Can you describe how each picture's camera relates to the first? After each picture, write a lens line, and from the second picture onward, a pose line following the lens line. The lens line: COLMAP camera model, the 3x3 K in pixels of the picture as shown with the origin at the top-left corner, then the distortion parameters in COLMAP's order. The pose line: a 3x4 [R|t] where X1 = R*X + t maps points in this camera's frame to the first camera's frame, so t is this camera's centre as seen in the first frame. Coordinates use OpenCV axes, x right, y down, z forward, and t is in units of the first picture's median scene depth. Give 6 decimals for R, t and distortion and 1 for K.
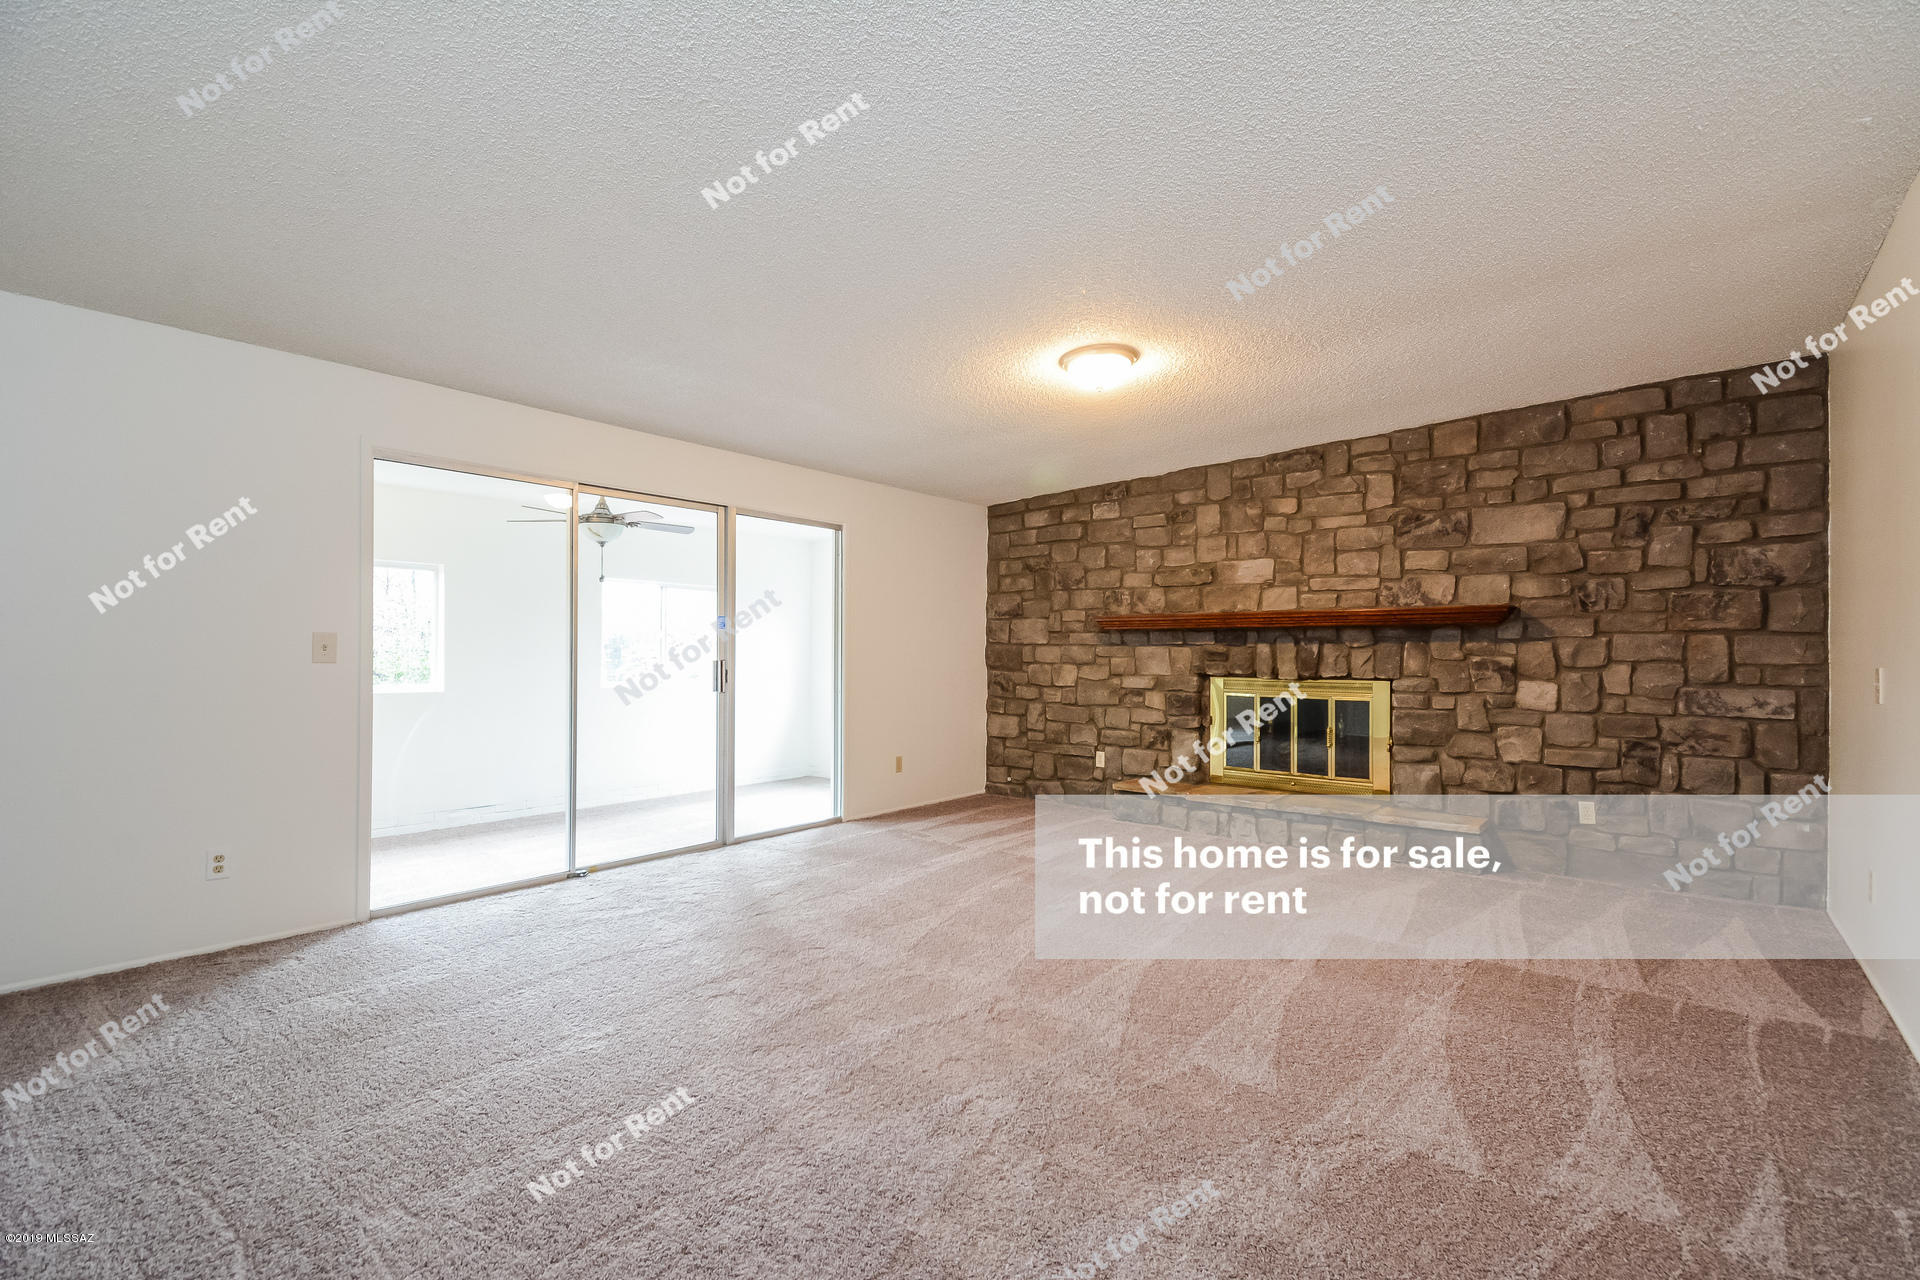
lens RADIAL K [[852.9, 0, 966.3], [0, 852.9, 641.6], [0, 0, 1]] dist [-0.000273, -0.001500]
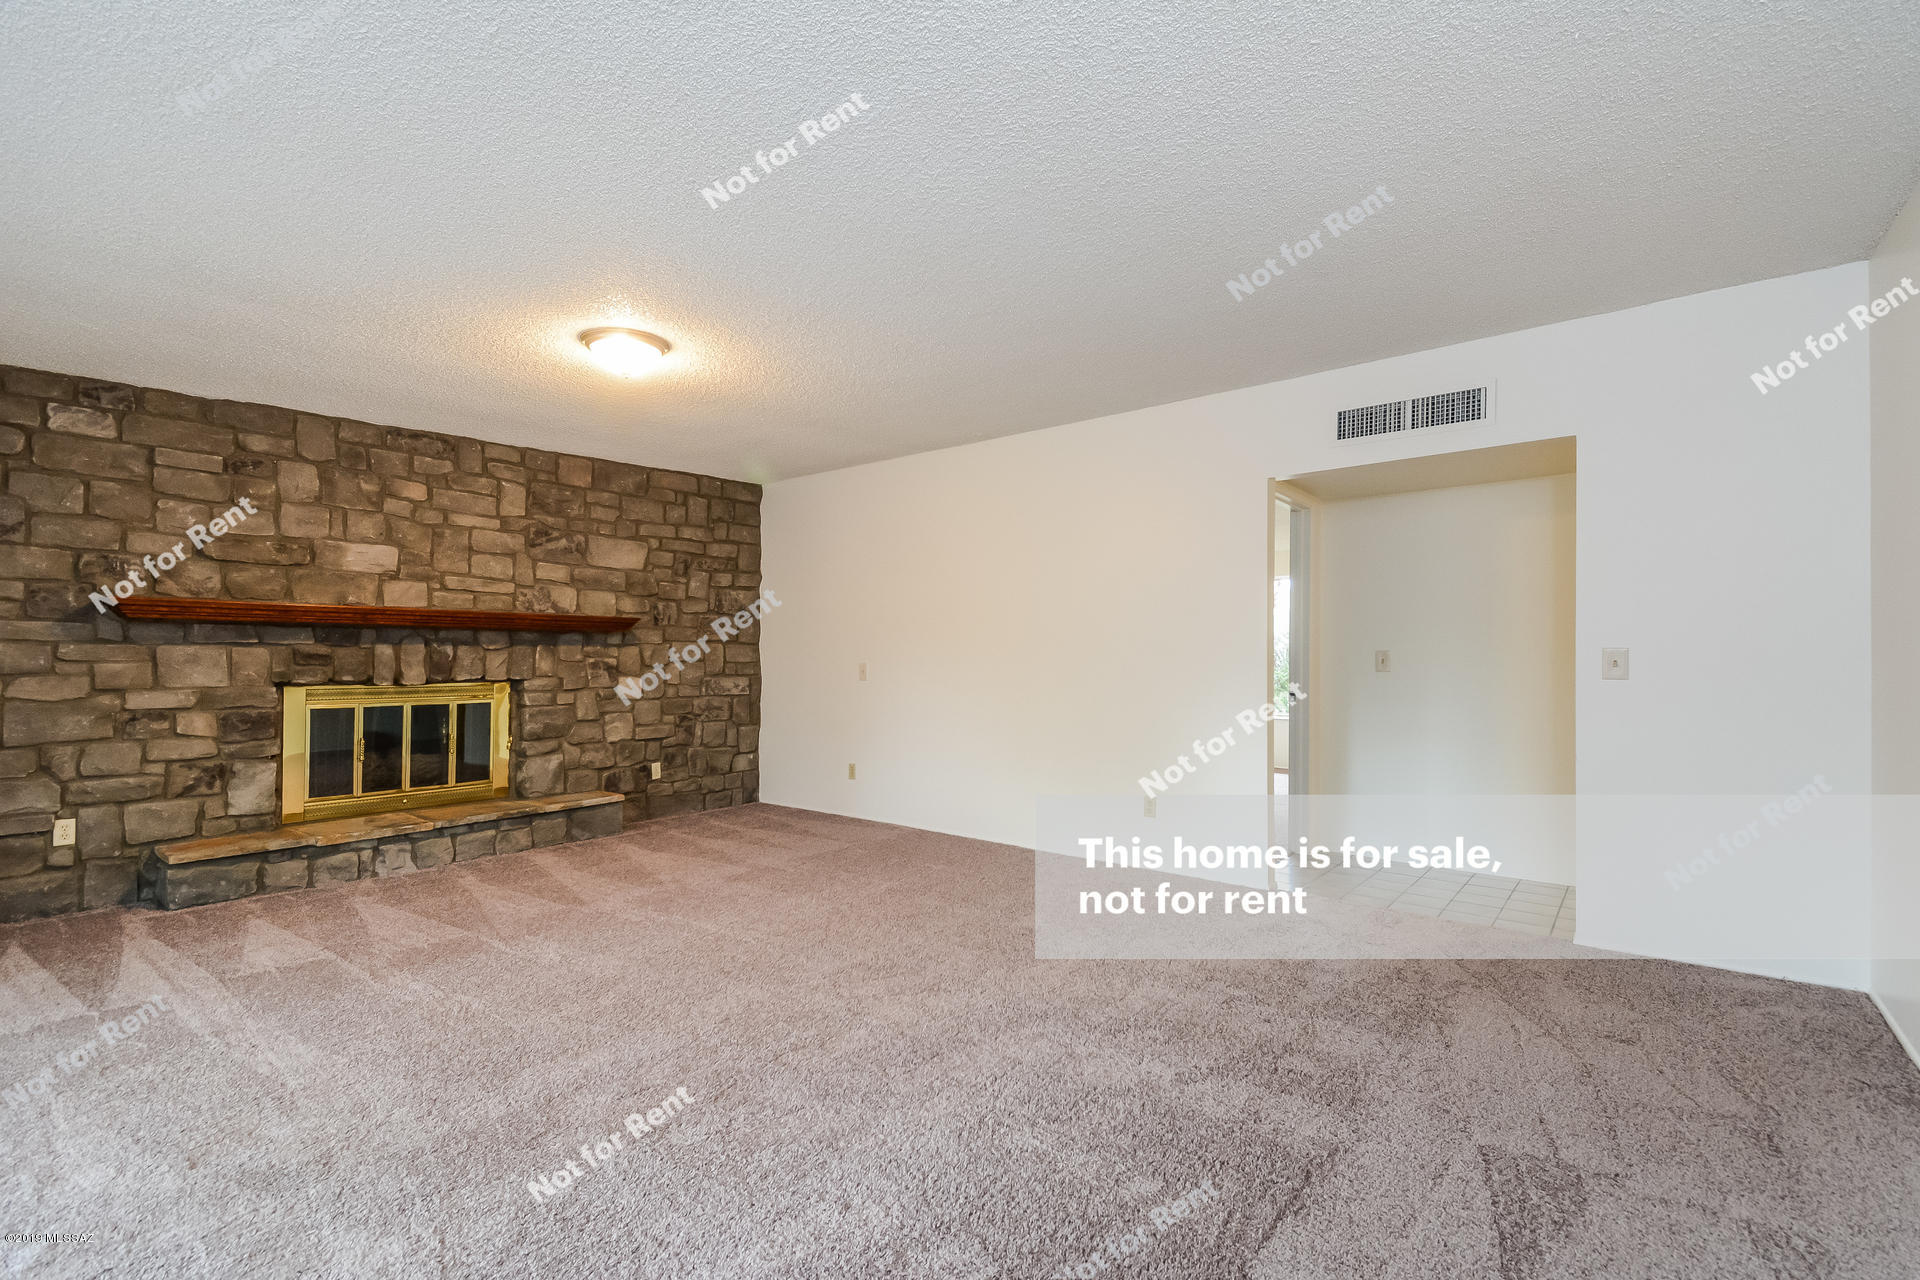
lens RADIAL K [[852.9, 0, 967.2], [0, 852.9, 649.3], [0, 0, 1]] dist [-0.000273, -0.001500]
pose [[-0.047386, 0.007545, 0.998848, -0.561498], [-0.012774, 0.999885, -0.008159, 0.007353], [-0.998795, -0.013146, -0.047284, 0.472006]]
